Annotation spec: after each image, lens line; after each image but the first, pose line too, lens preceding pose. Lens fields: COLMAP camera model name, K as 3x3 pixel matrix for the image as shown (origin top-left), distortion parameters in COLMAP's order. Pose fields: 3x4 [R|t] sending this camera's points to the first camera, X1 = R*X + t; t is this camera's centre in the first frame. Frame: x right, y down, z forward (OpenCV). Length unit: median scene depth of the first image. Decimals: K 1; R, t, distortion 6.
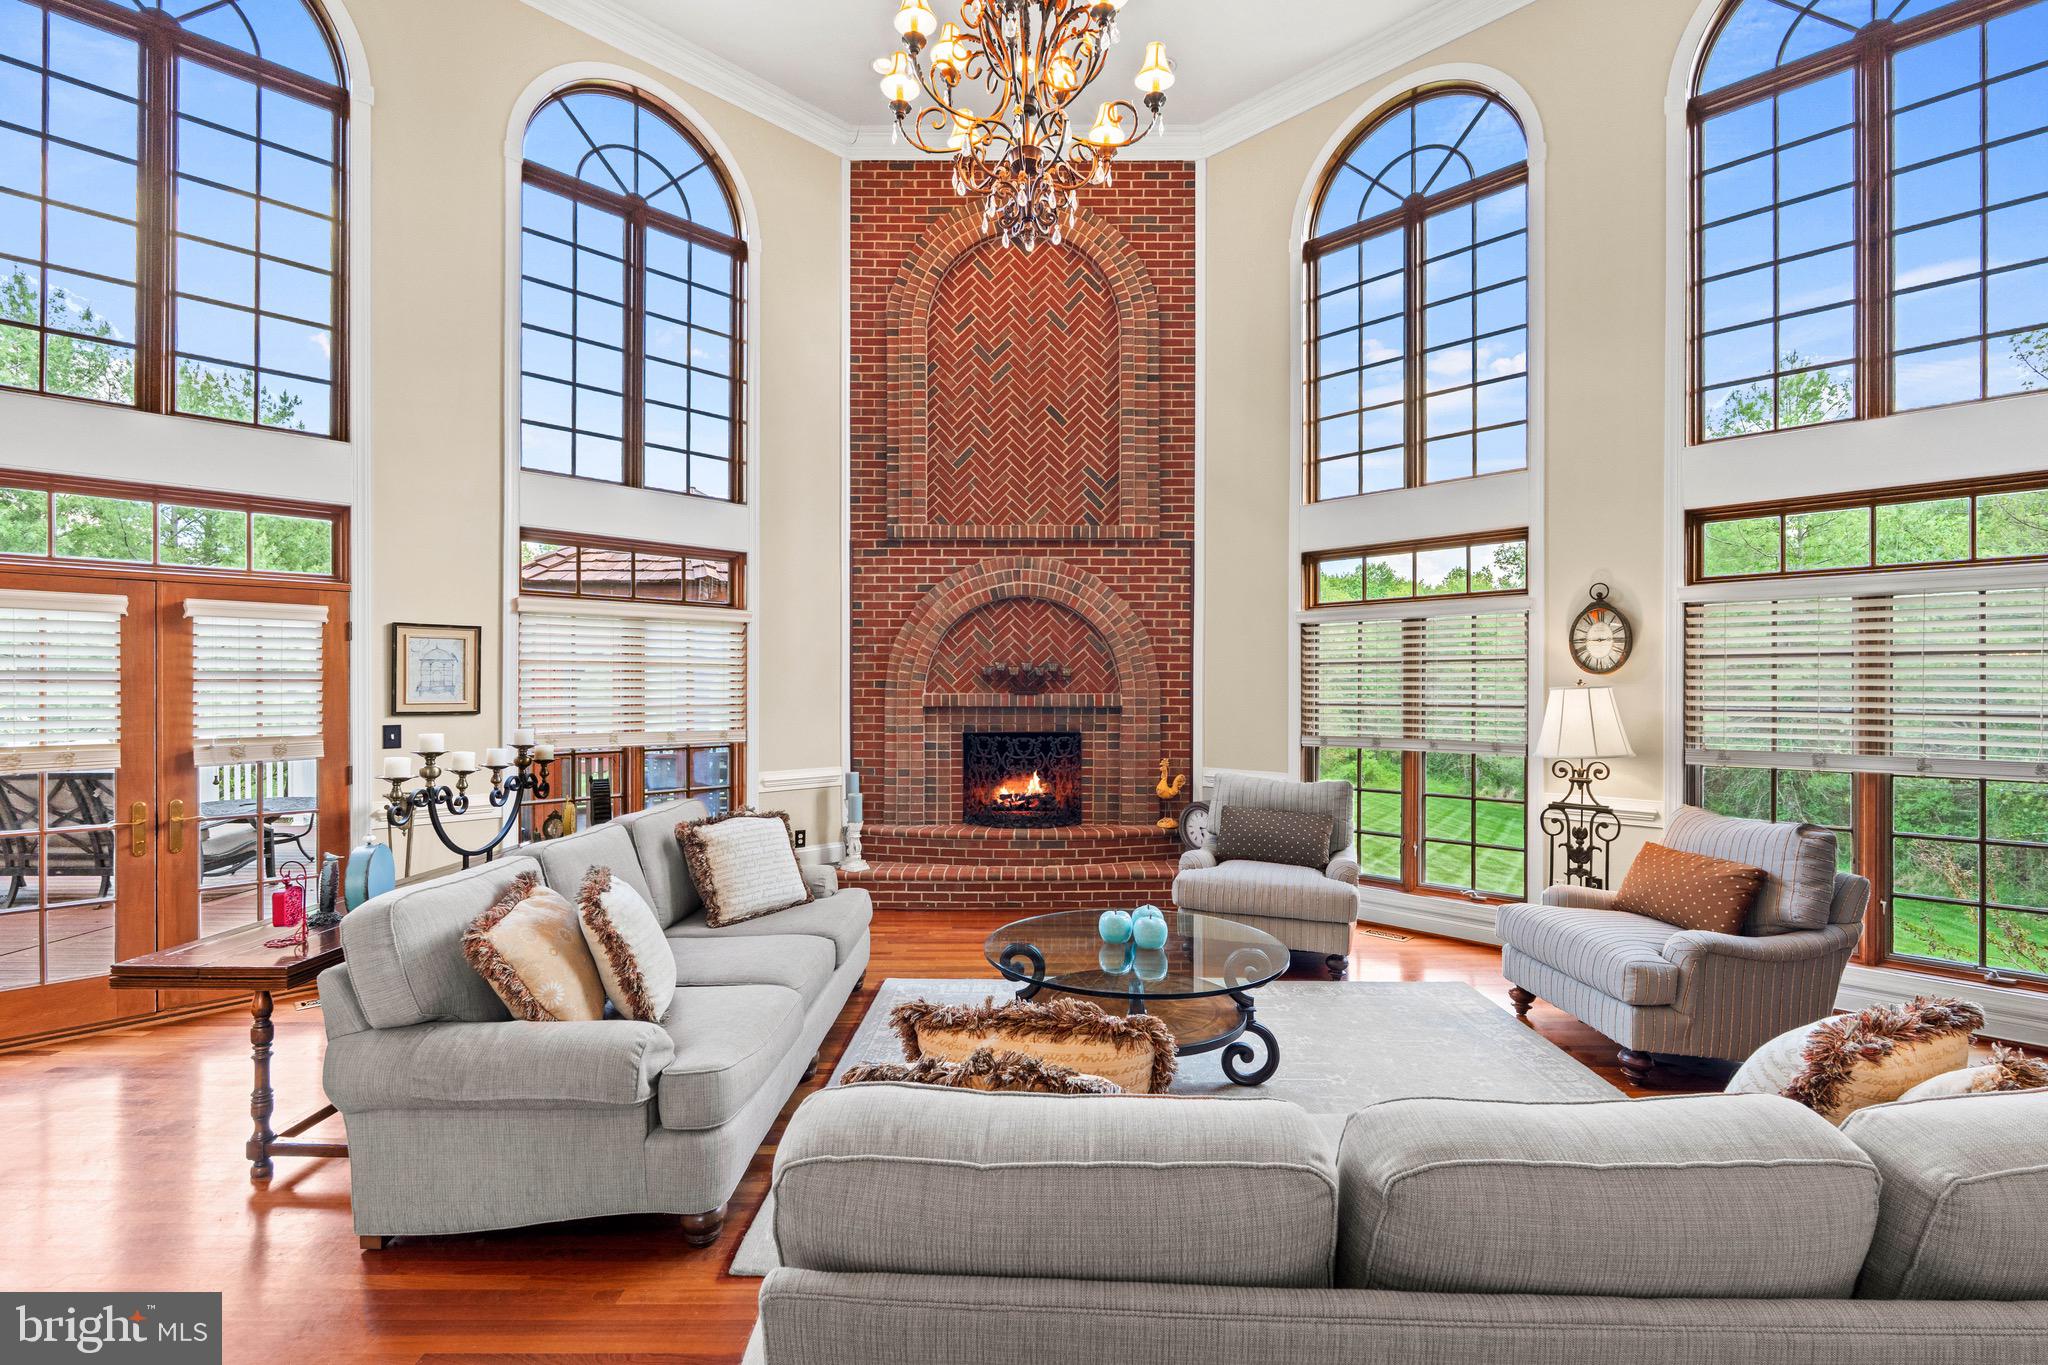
lens RADIAL K [[930.7, 0, 1013.7], [0, 930.7, 682.6], [0, 0, 1]] dist [-0.000181, 0.000007]
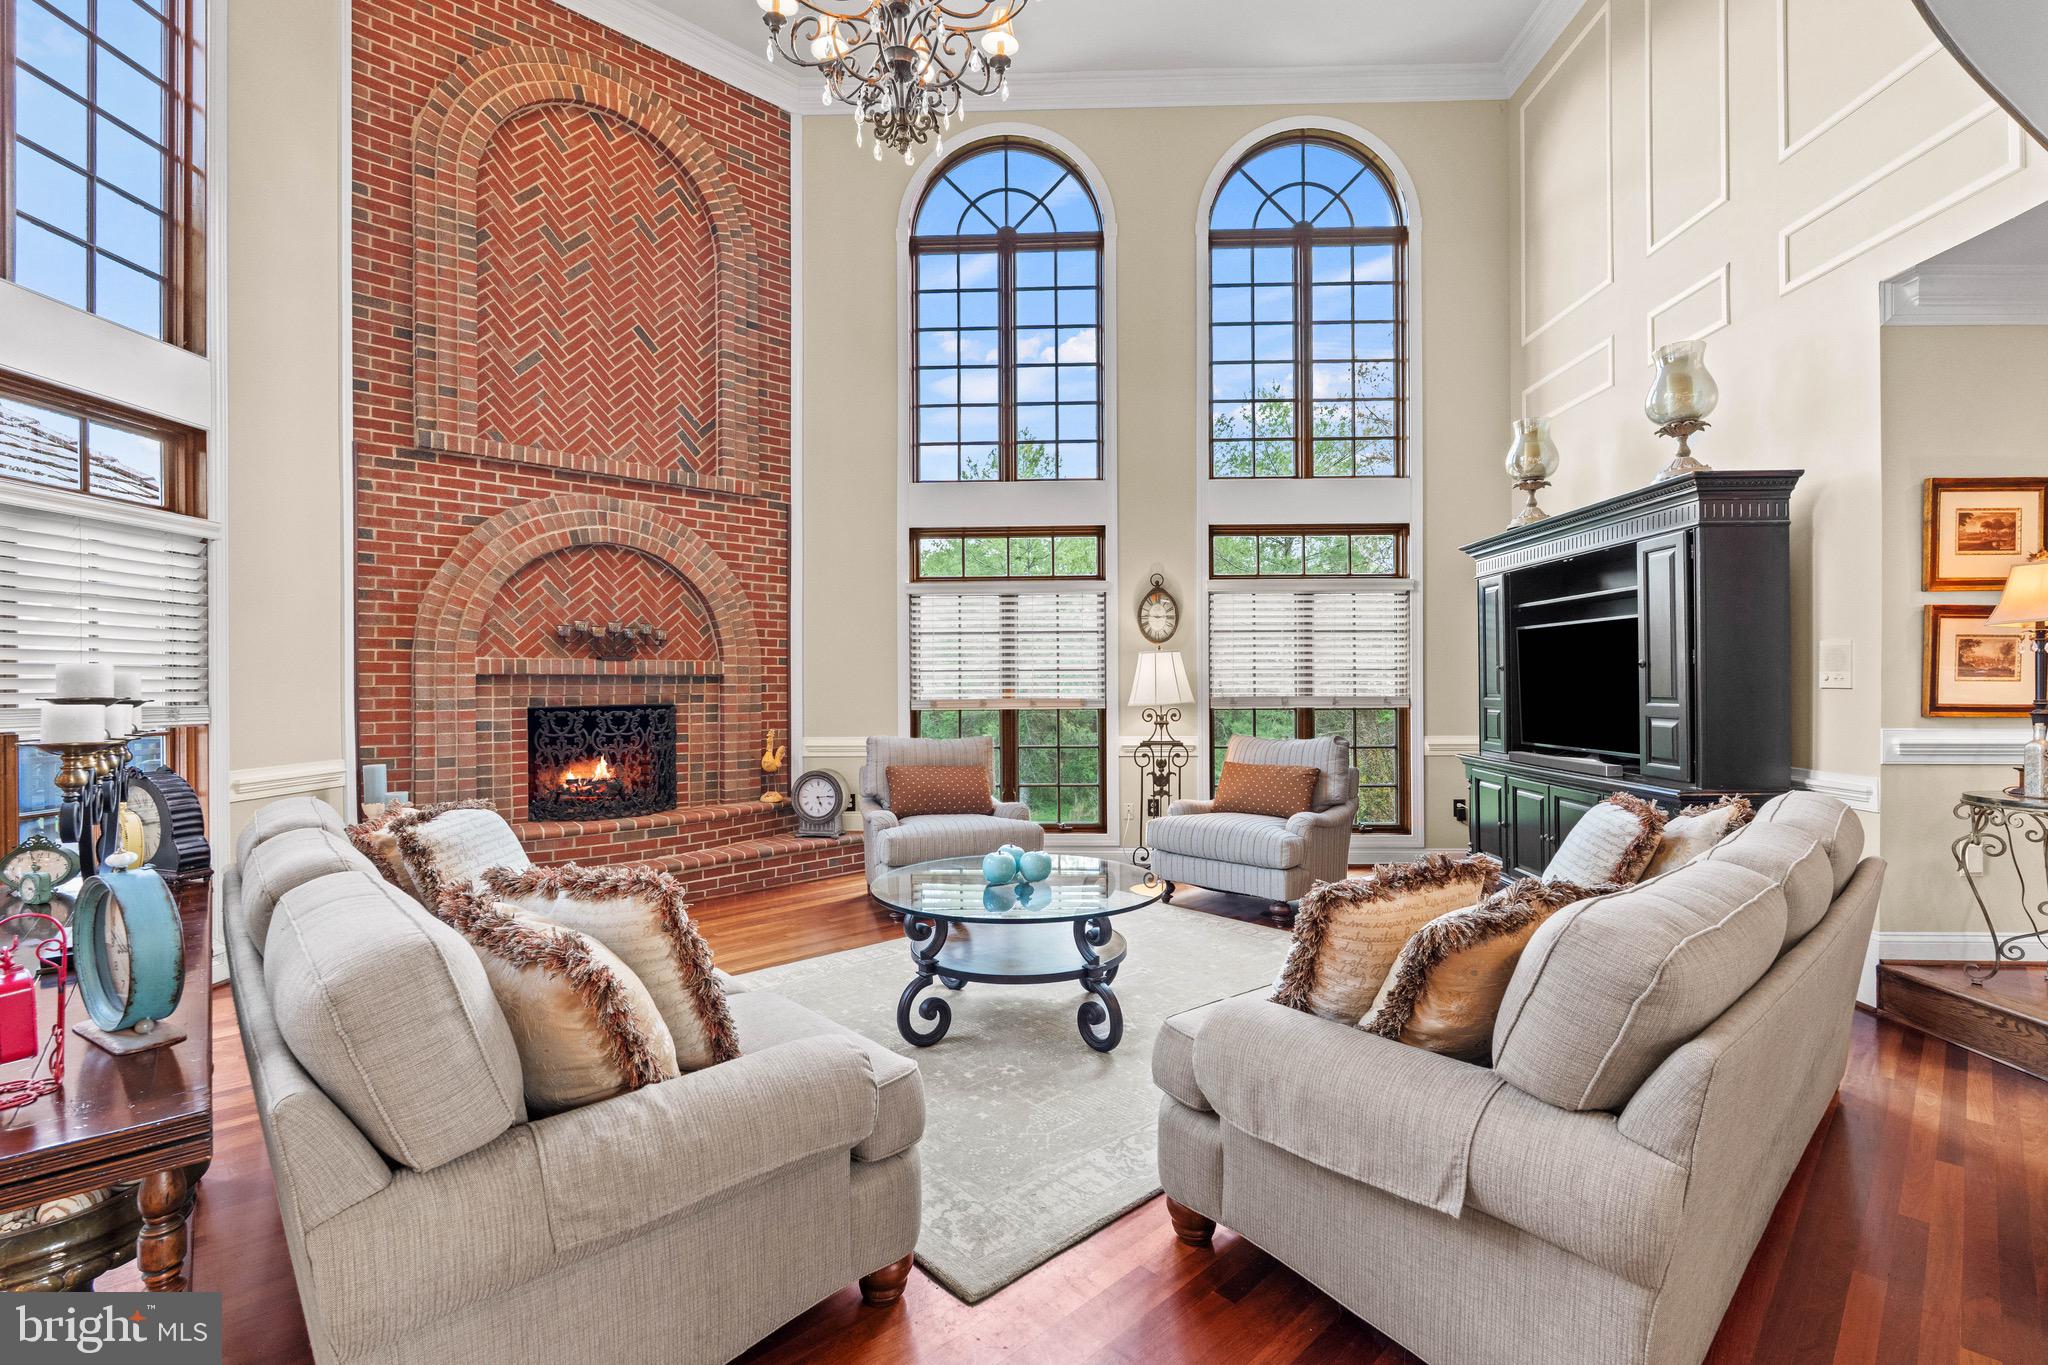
lens RADIAL K [[930.7, 0, 1013.7], [0, 930.7, 682.6], [0, 0, 1]] dist [-0.000181, 0.000007]
pose [[0.721289, -0.001983, 0.692632, -0.309602], [0.001654, 0.999998, 0.001140, 0.032465], [-0.692632, 0.000323, 0.721291, 0.139058]]
